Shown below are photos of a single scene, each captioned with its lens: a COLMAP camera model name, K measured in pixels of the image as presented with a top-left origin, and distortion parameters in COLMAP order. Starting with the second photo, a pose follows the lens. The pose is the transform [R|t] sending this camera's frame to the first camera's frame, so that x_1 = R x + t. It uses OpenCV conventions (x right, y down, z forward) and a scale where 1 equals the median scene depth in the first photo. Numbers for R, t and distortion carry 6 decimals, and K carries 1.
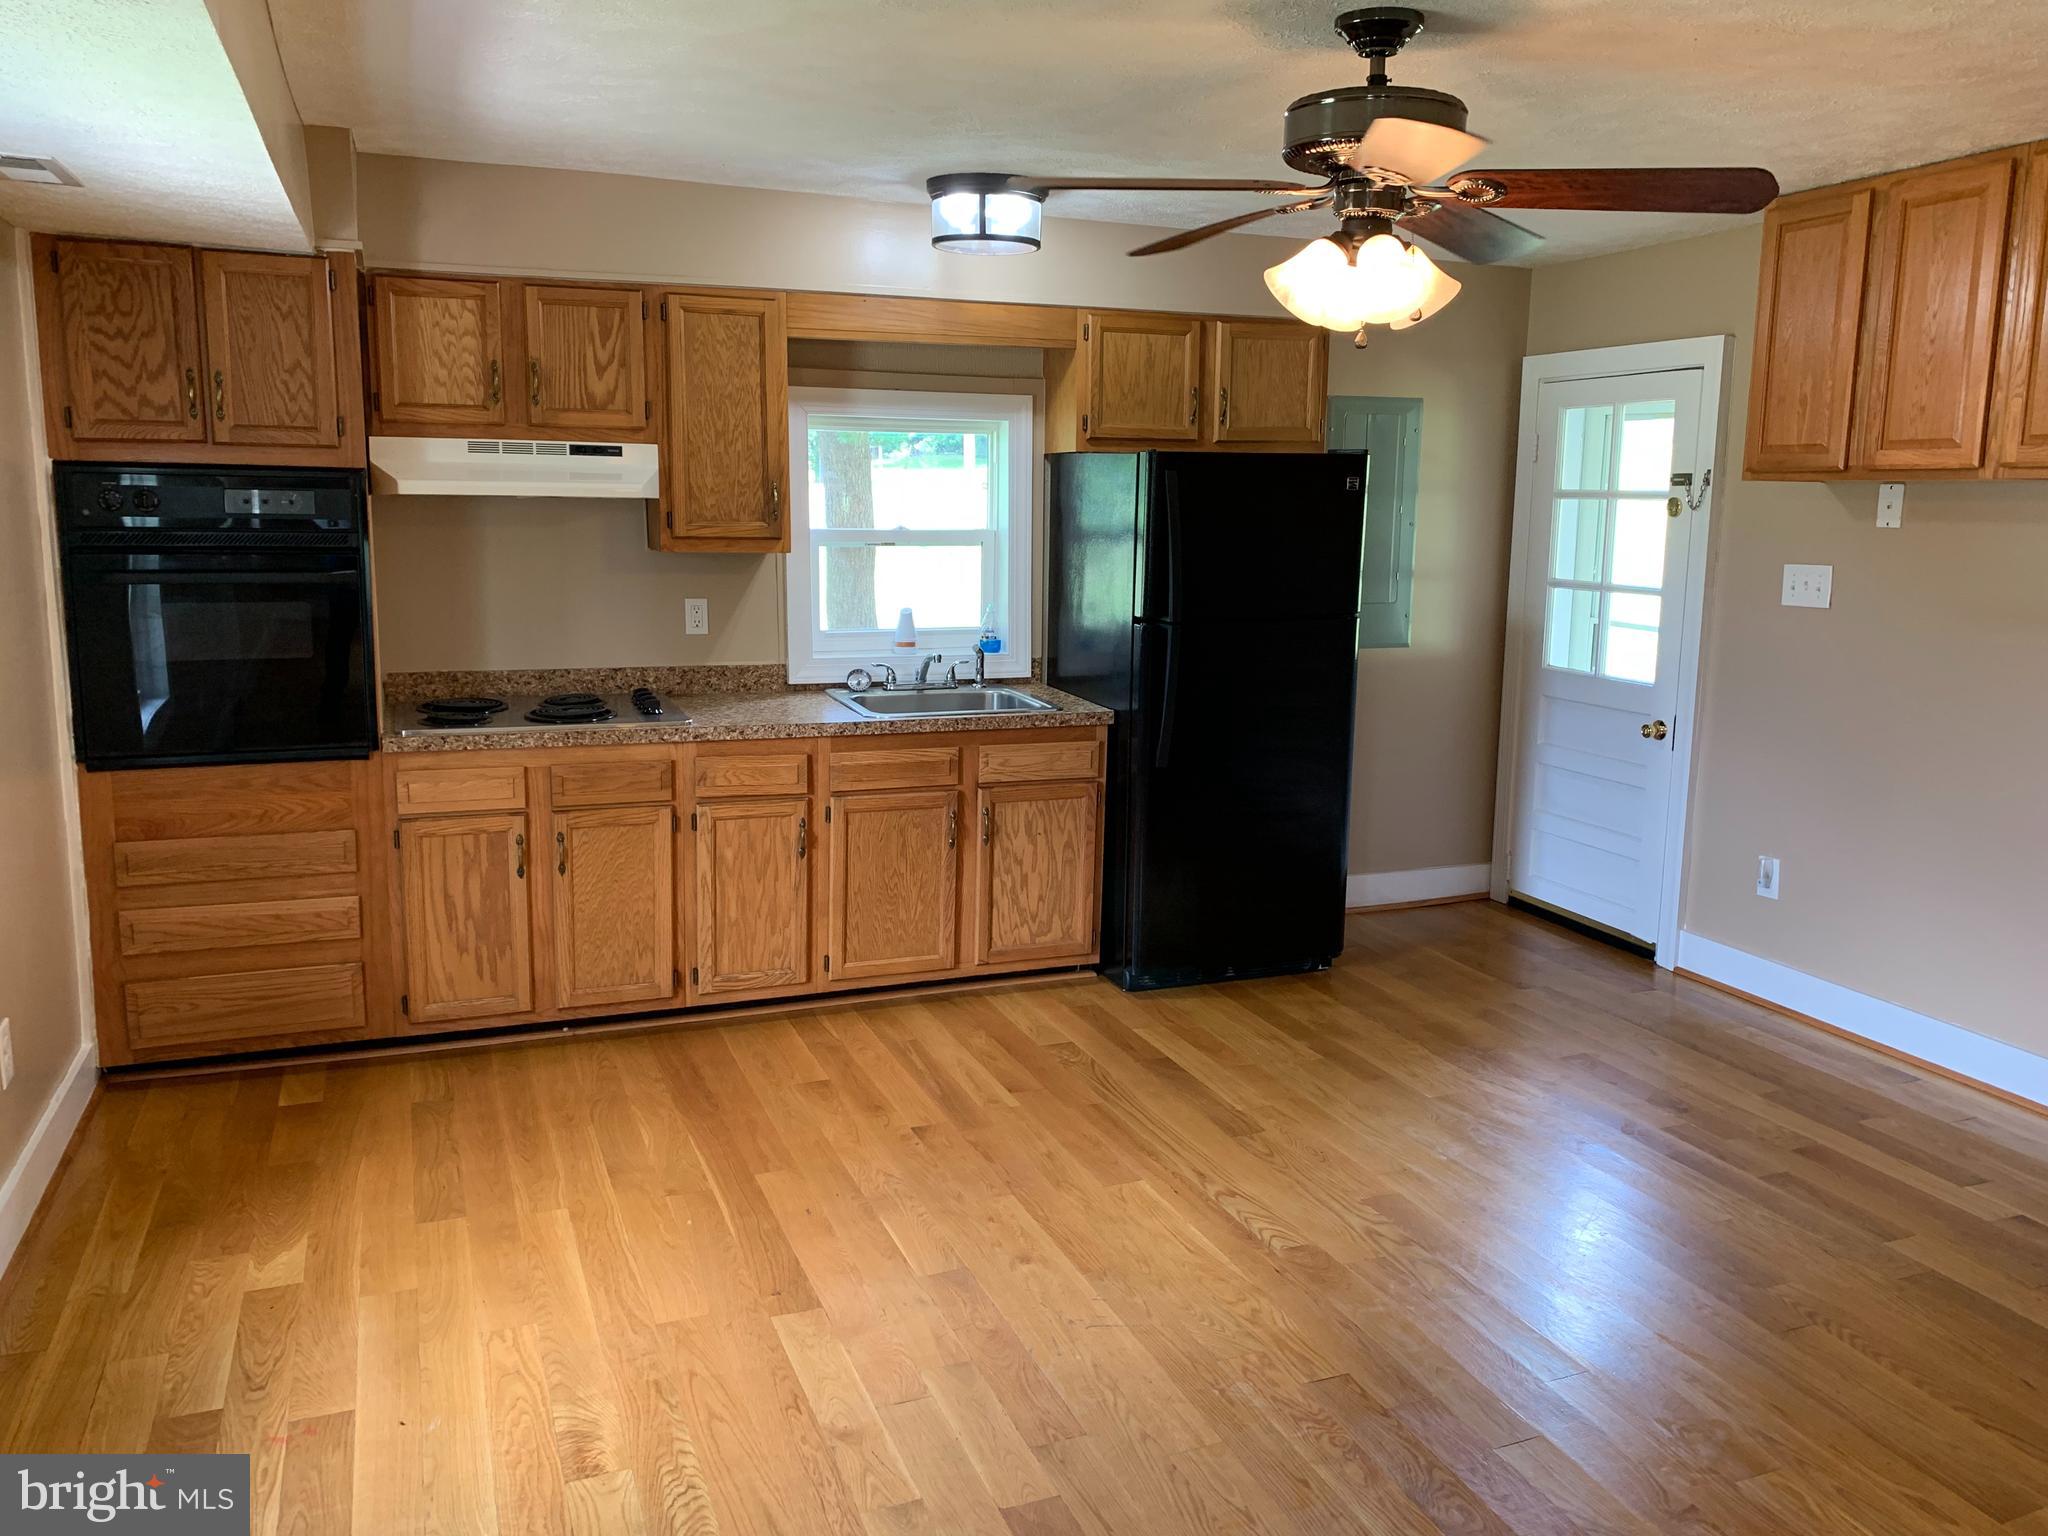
lens RADIAL K [[1568.5, 0, 1031.7], [0, 1568.5, 775.0], [0, 0, 1]] dist [0.042735, -0.050654]
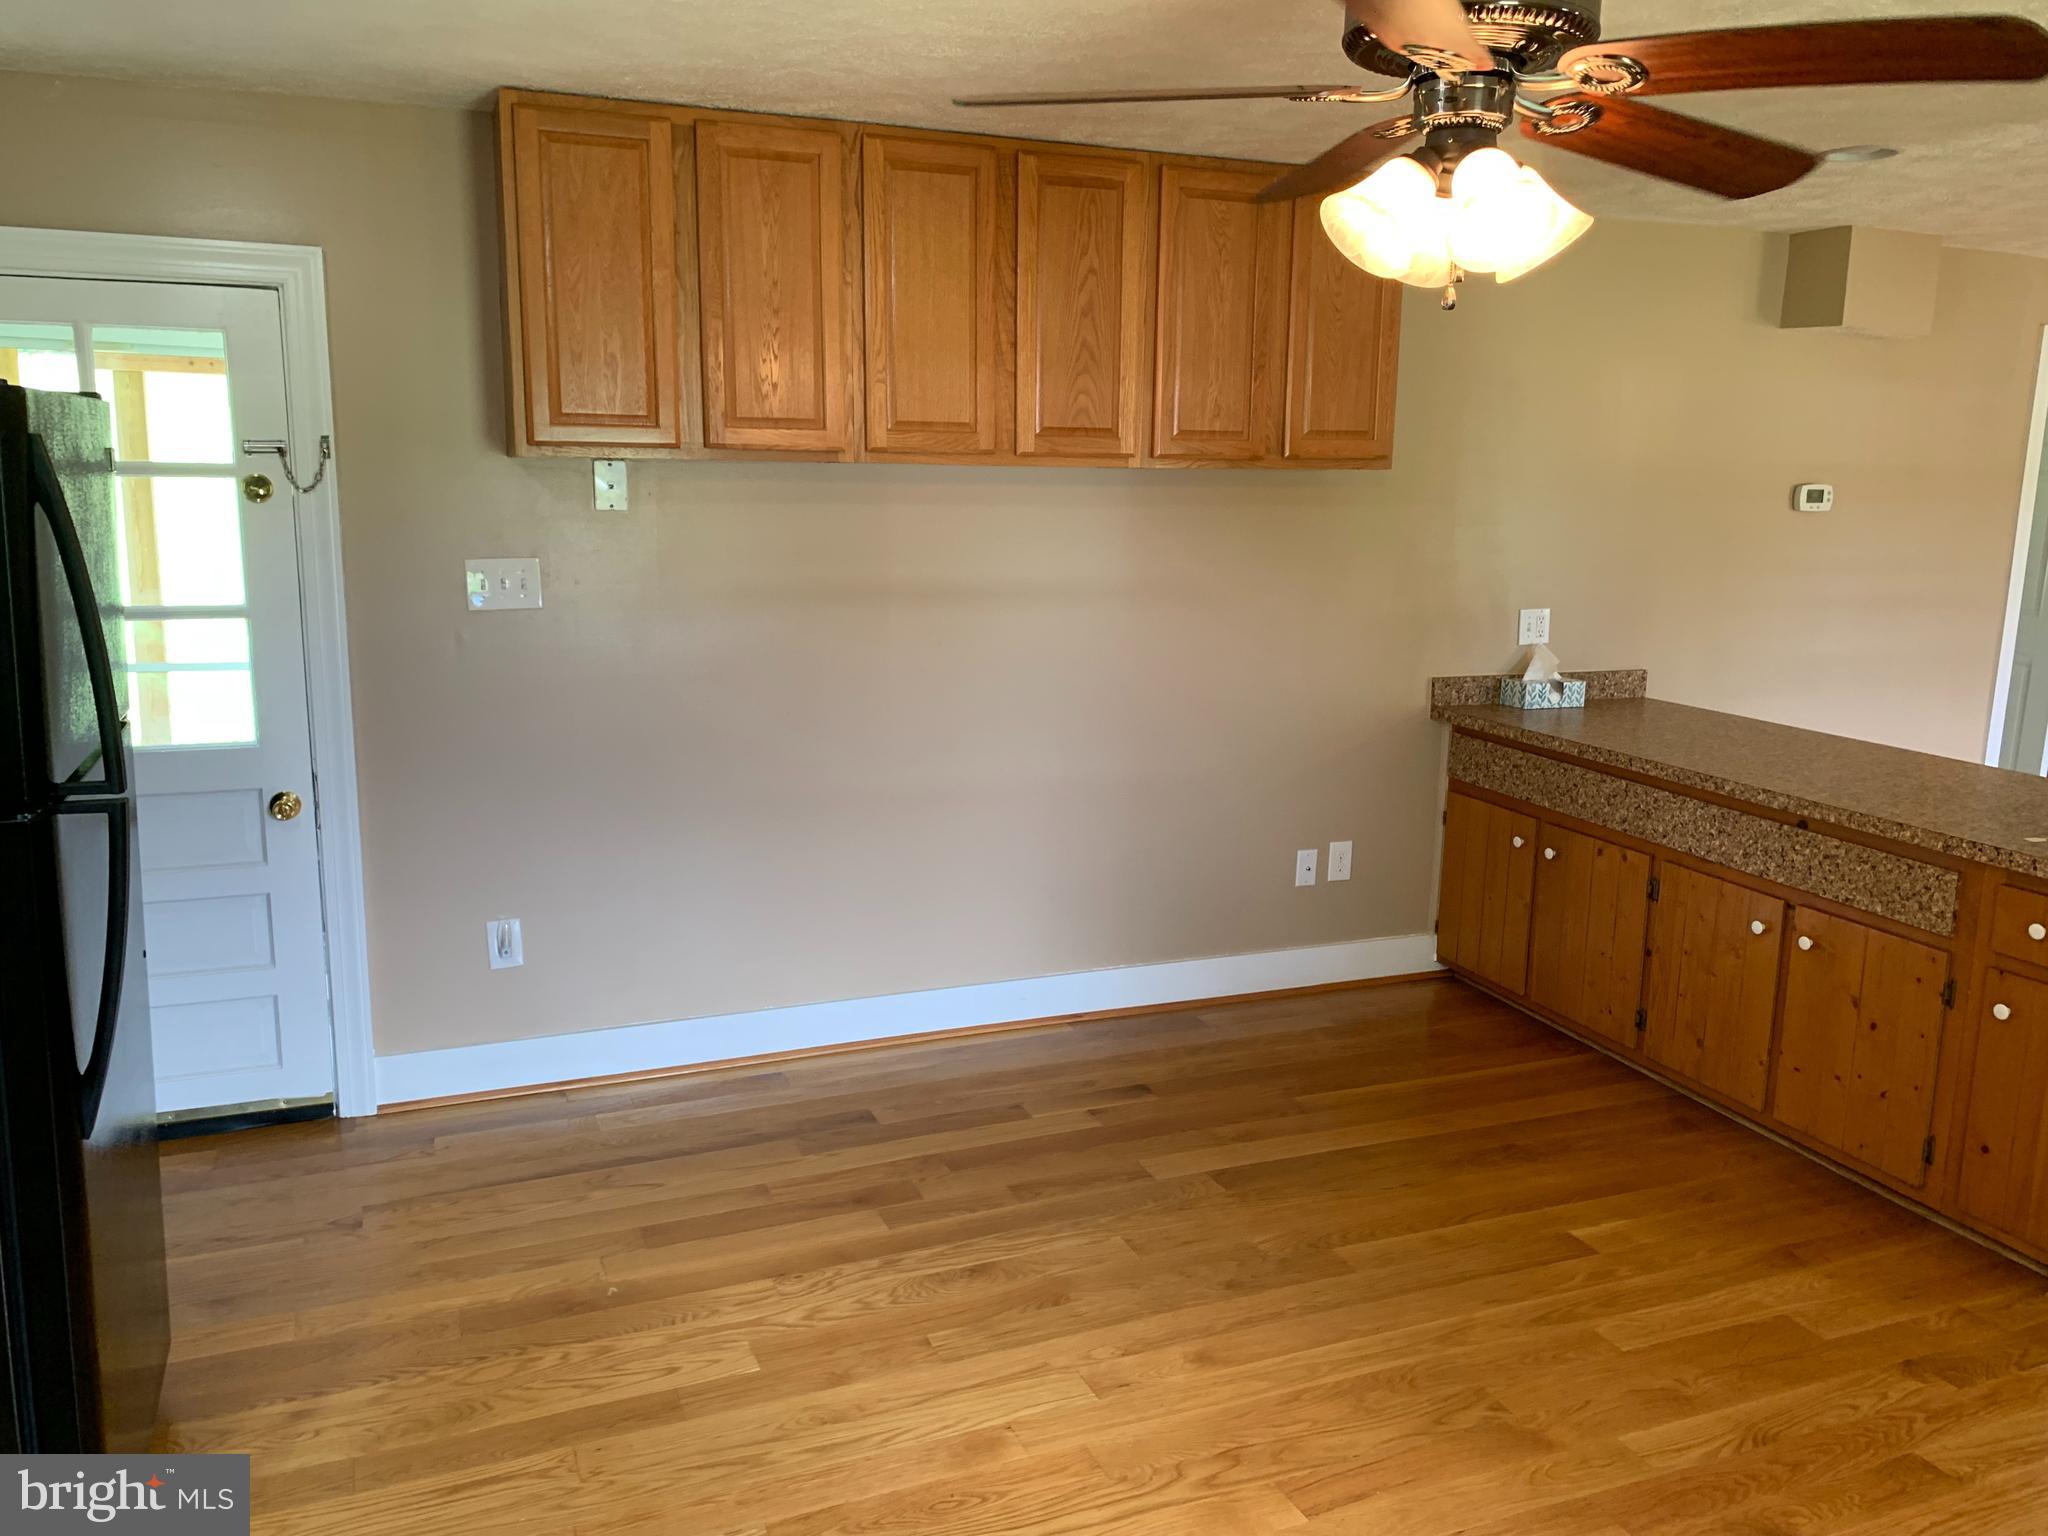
lens RADIAL K [[1568.5, 0, 1076.2], [0, 1568.5, 737.0], [0, 0, 1]] dist [0.042735, -0.050654]
pose [[-0.016518, -0.186950, 0.982231, -0.531343], [0.164720, 0.968433, 0.187094, -0.238746], [-0.986202, 0.164884, 0.014798, 1.158796]]
